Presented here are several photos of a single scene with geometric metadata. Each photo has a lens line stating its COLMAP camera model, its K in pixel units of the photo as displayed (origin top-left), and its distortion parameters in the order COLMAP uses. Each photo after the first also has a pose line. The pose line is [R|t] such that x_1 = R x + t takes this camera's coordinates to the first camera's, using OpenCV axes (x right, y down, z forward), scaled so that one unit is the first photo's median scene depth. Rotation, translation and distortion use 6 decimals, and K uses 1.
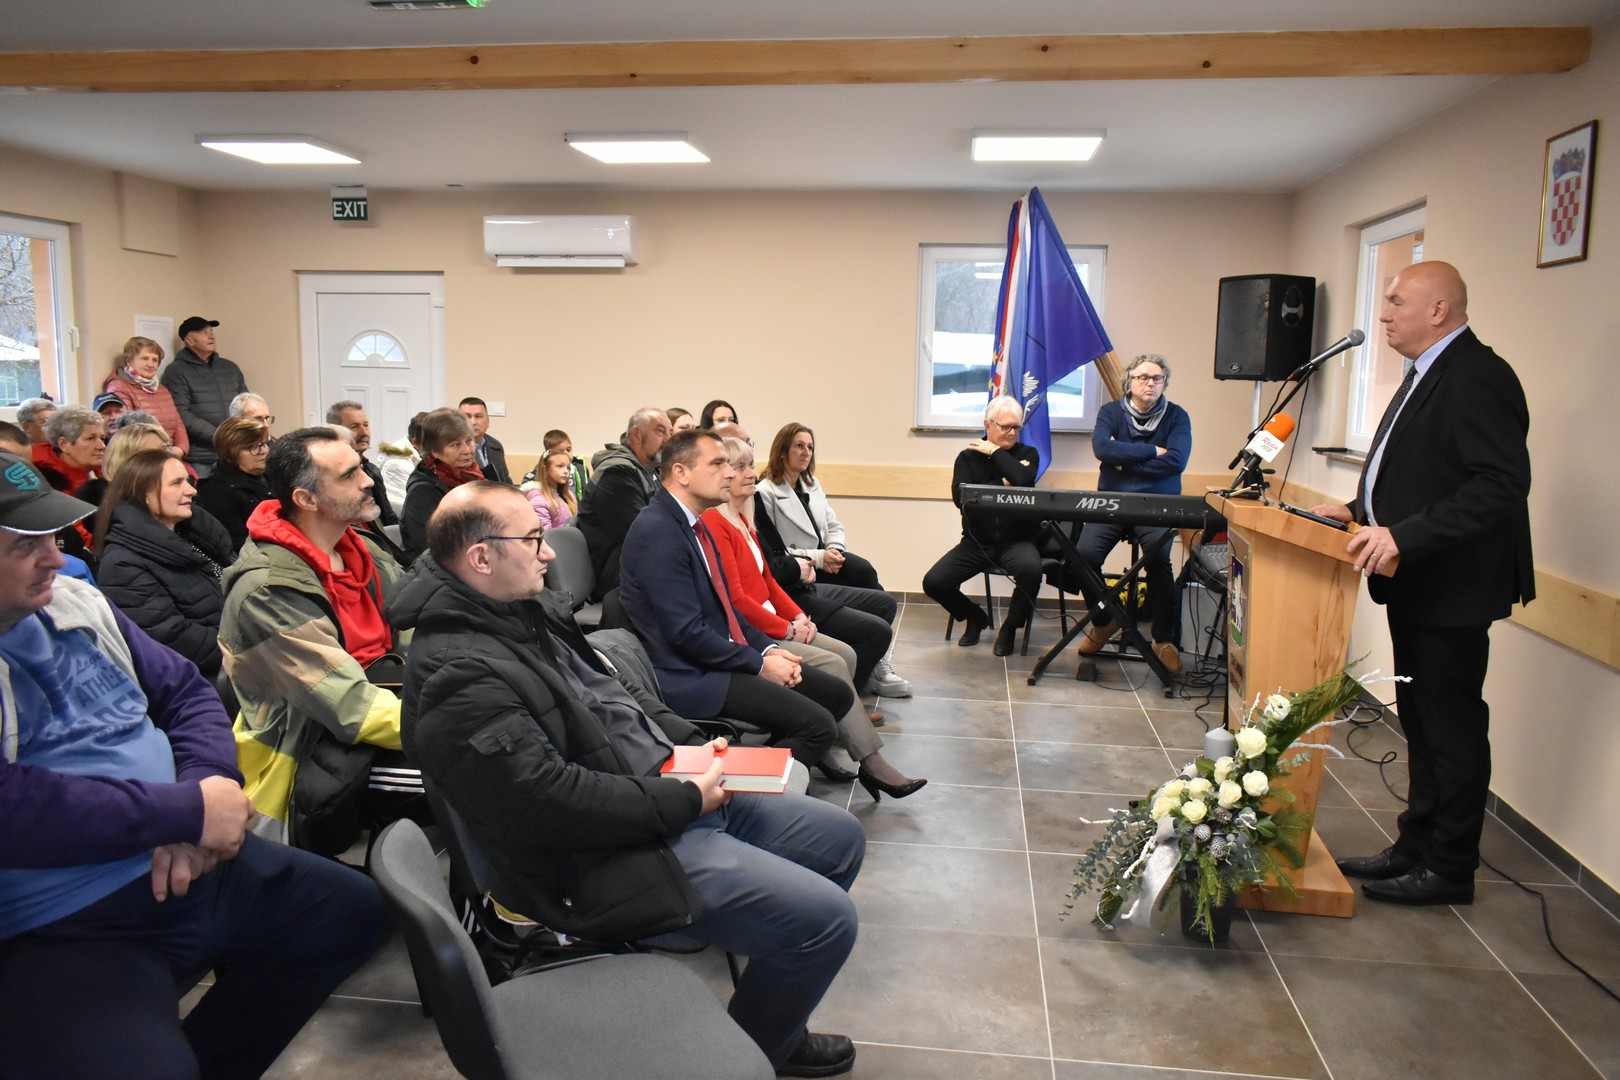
lens RADIAL K [[1272.0, 0, 810.3], [0, 1272.0, 543.6], [0, 0, 1]] dist [-0.033304, 0.005718]
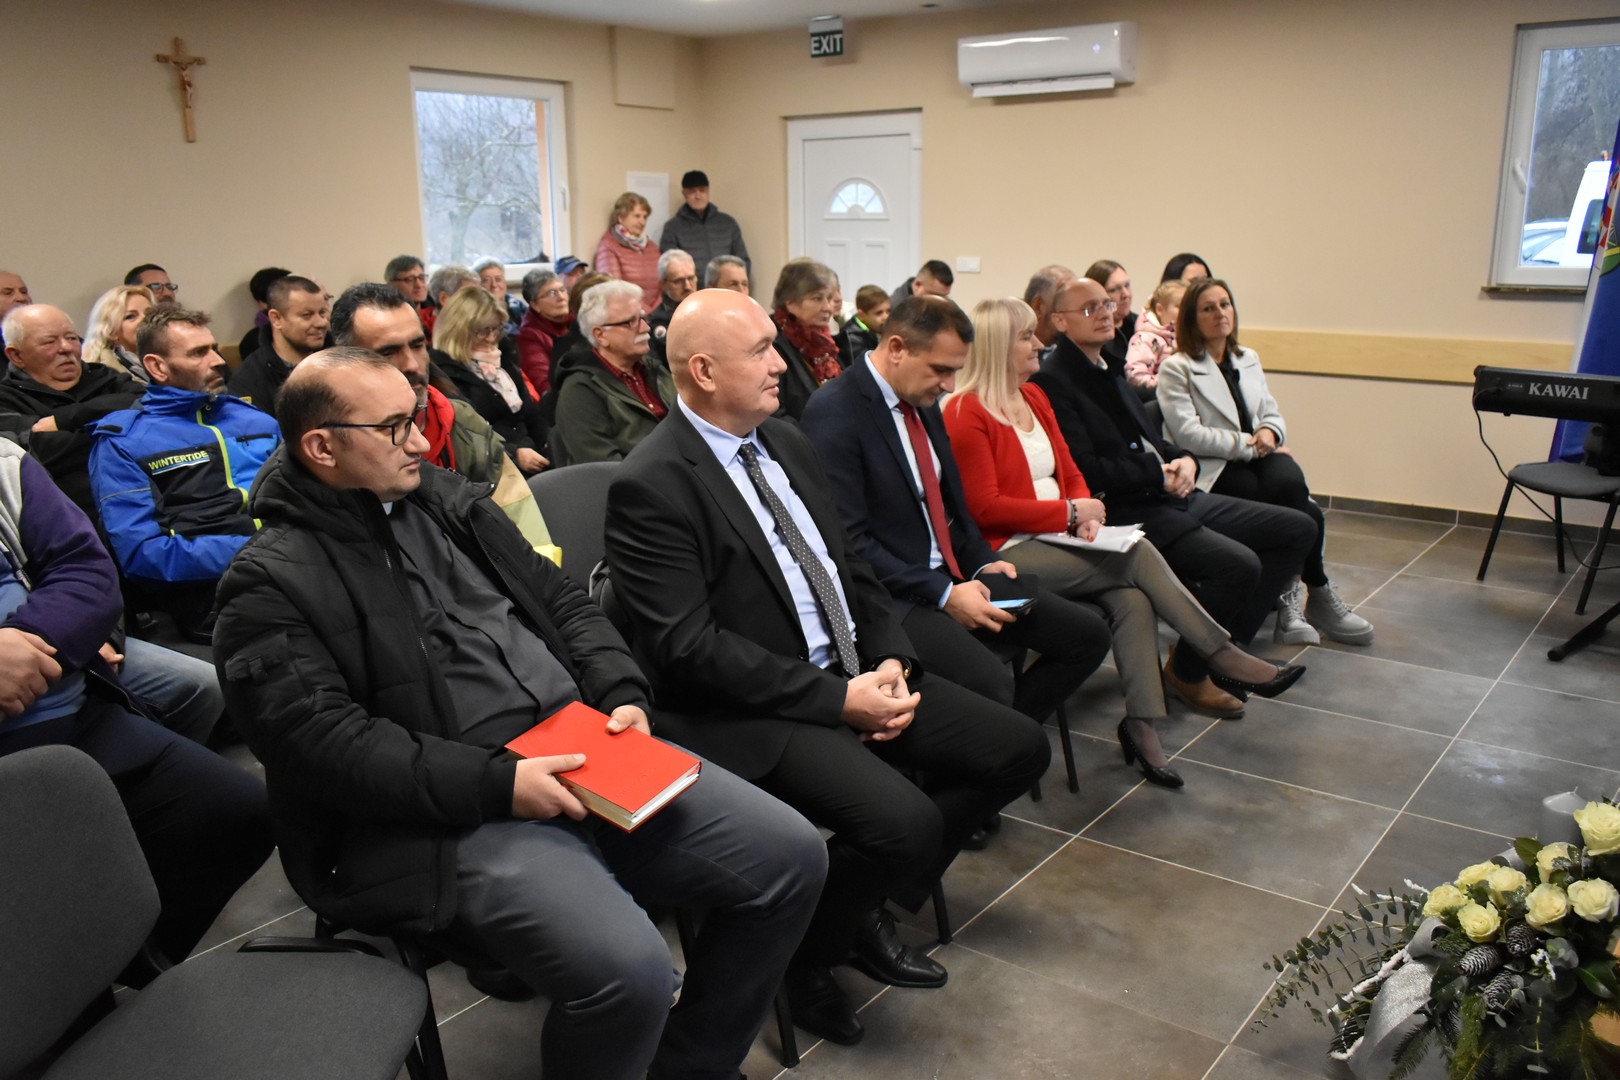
lens RADIAL K [[1352.4, 0, 812.4], [0, 1352.4, 532.7], [0, 0, 1]] dist [-0.006649, -0.028423]
pose [[0.858789, 0.089465, -0.504458, 0.165216], [-0.043684, 0.993836, 0.101889, -0.013138], [0.510464, -0.065464, 0.857404, 0.143226]]
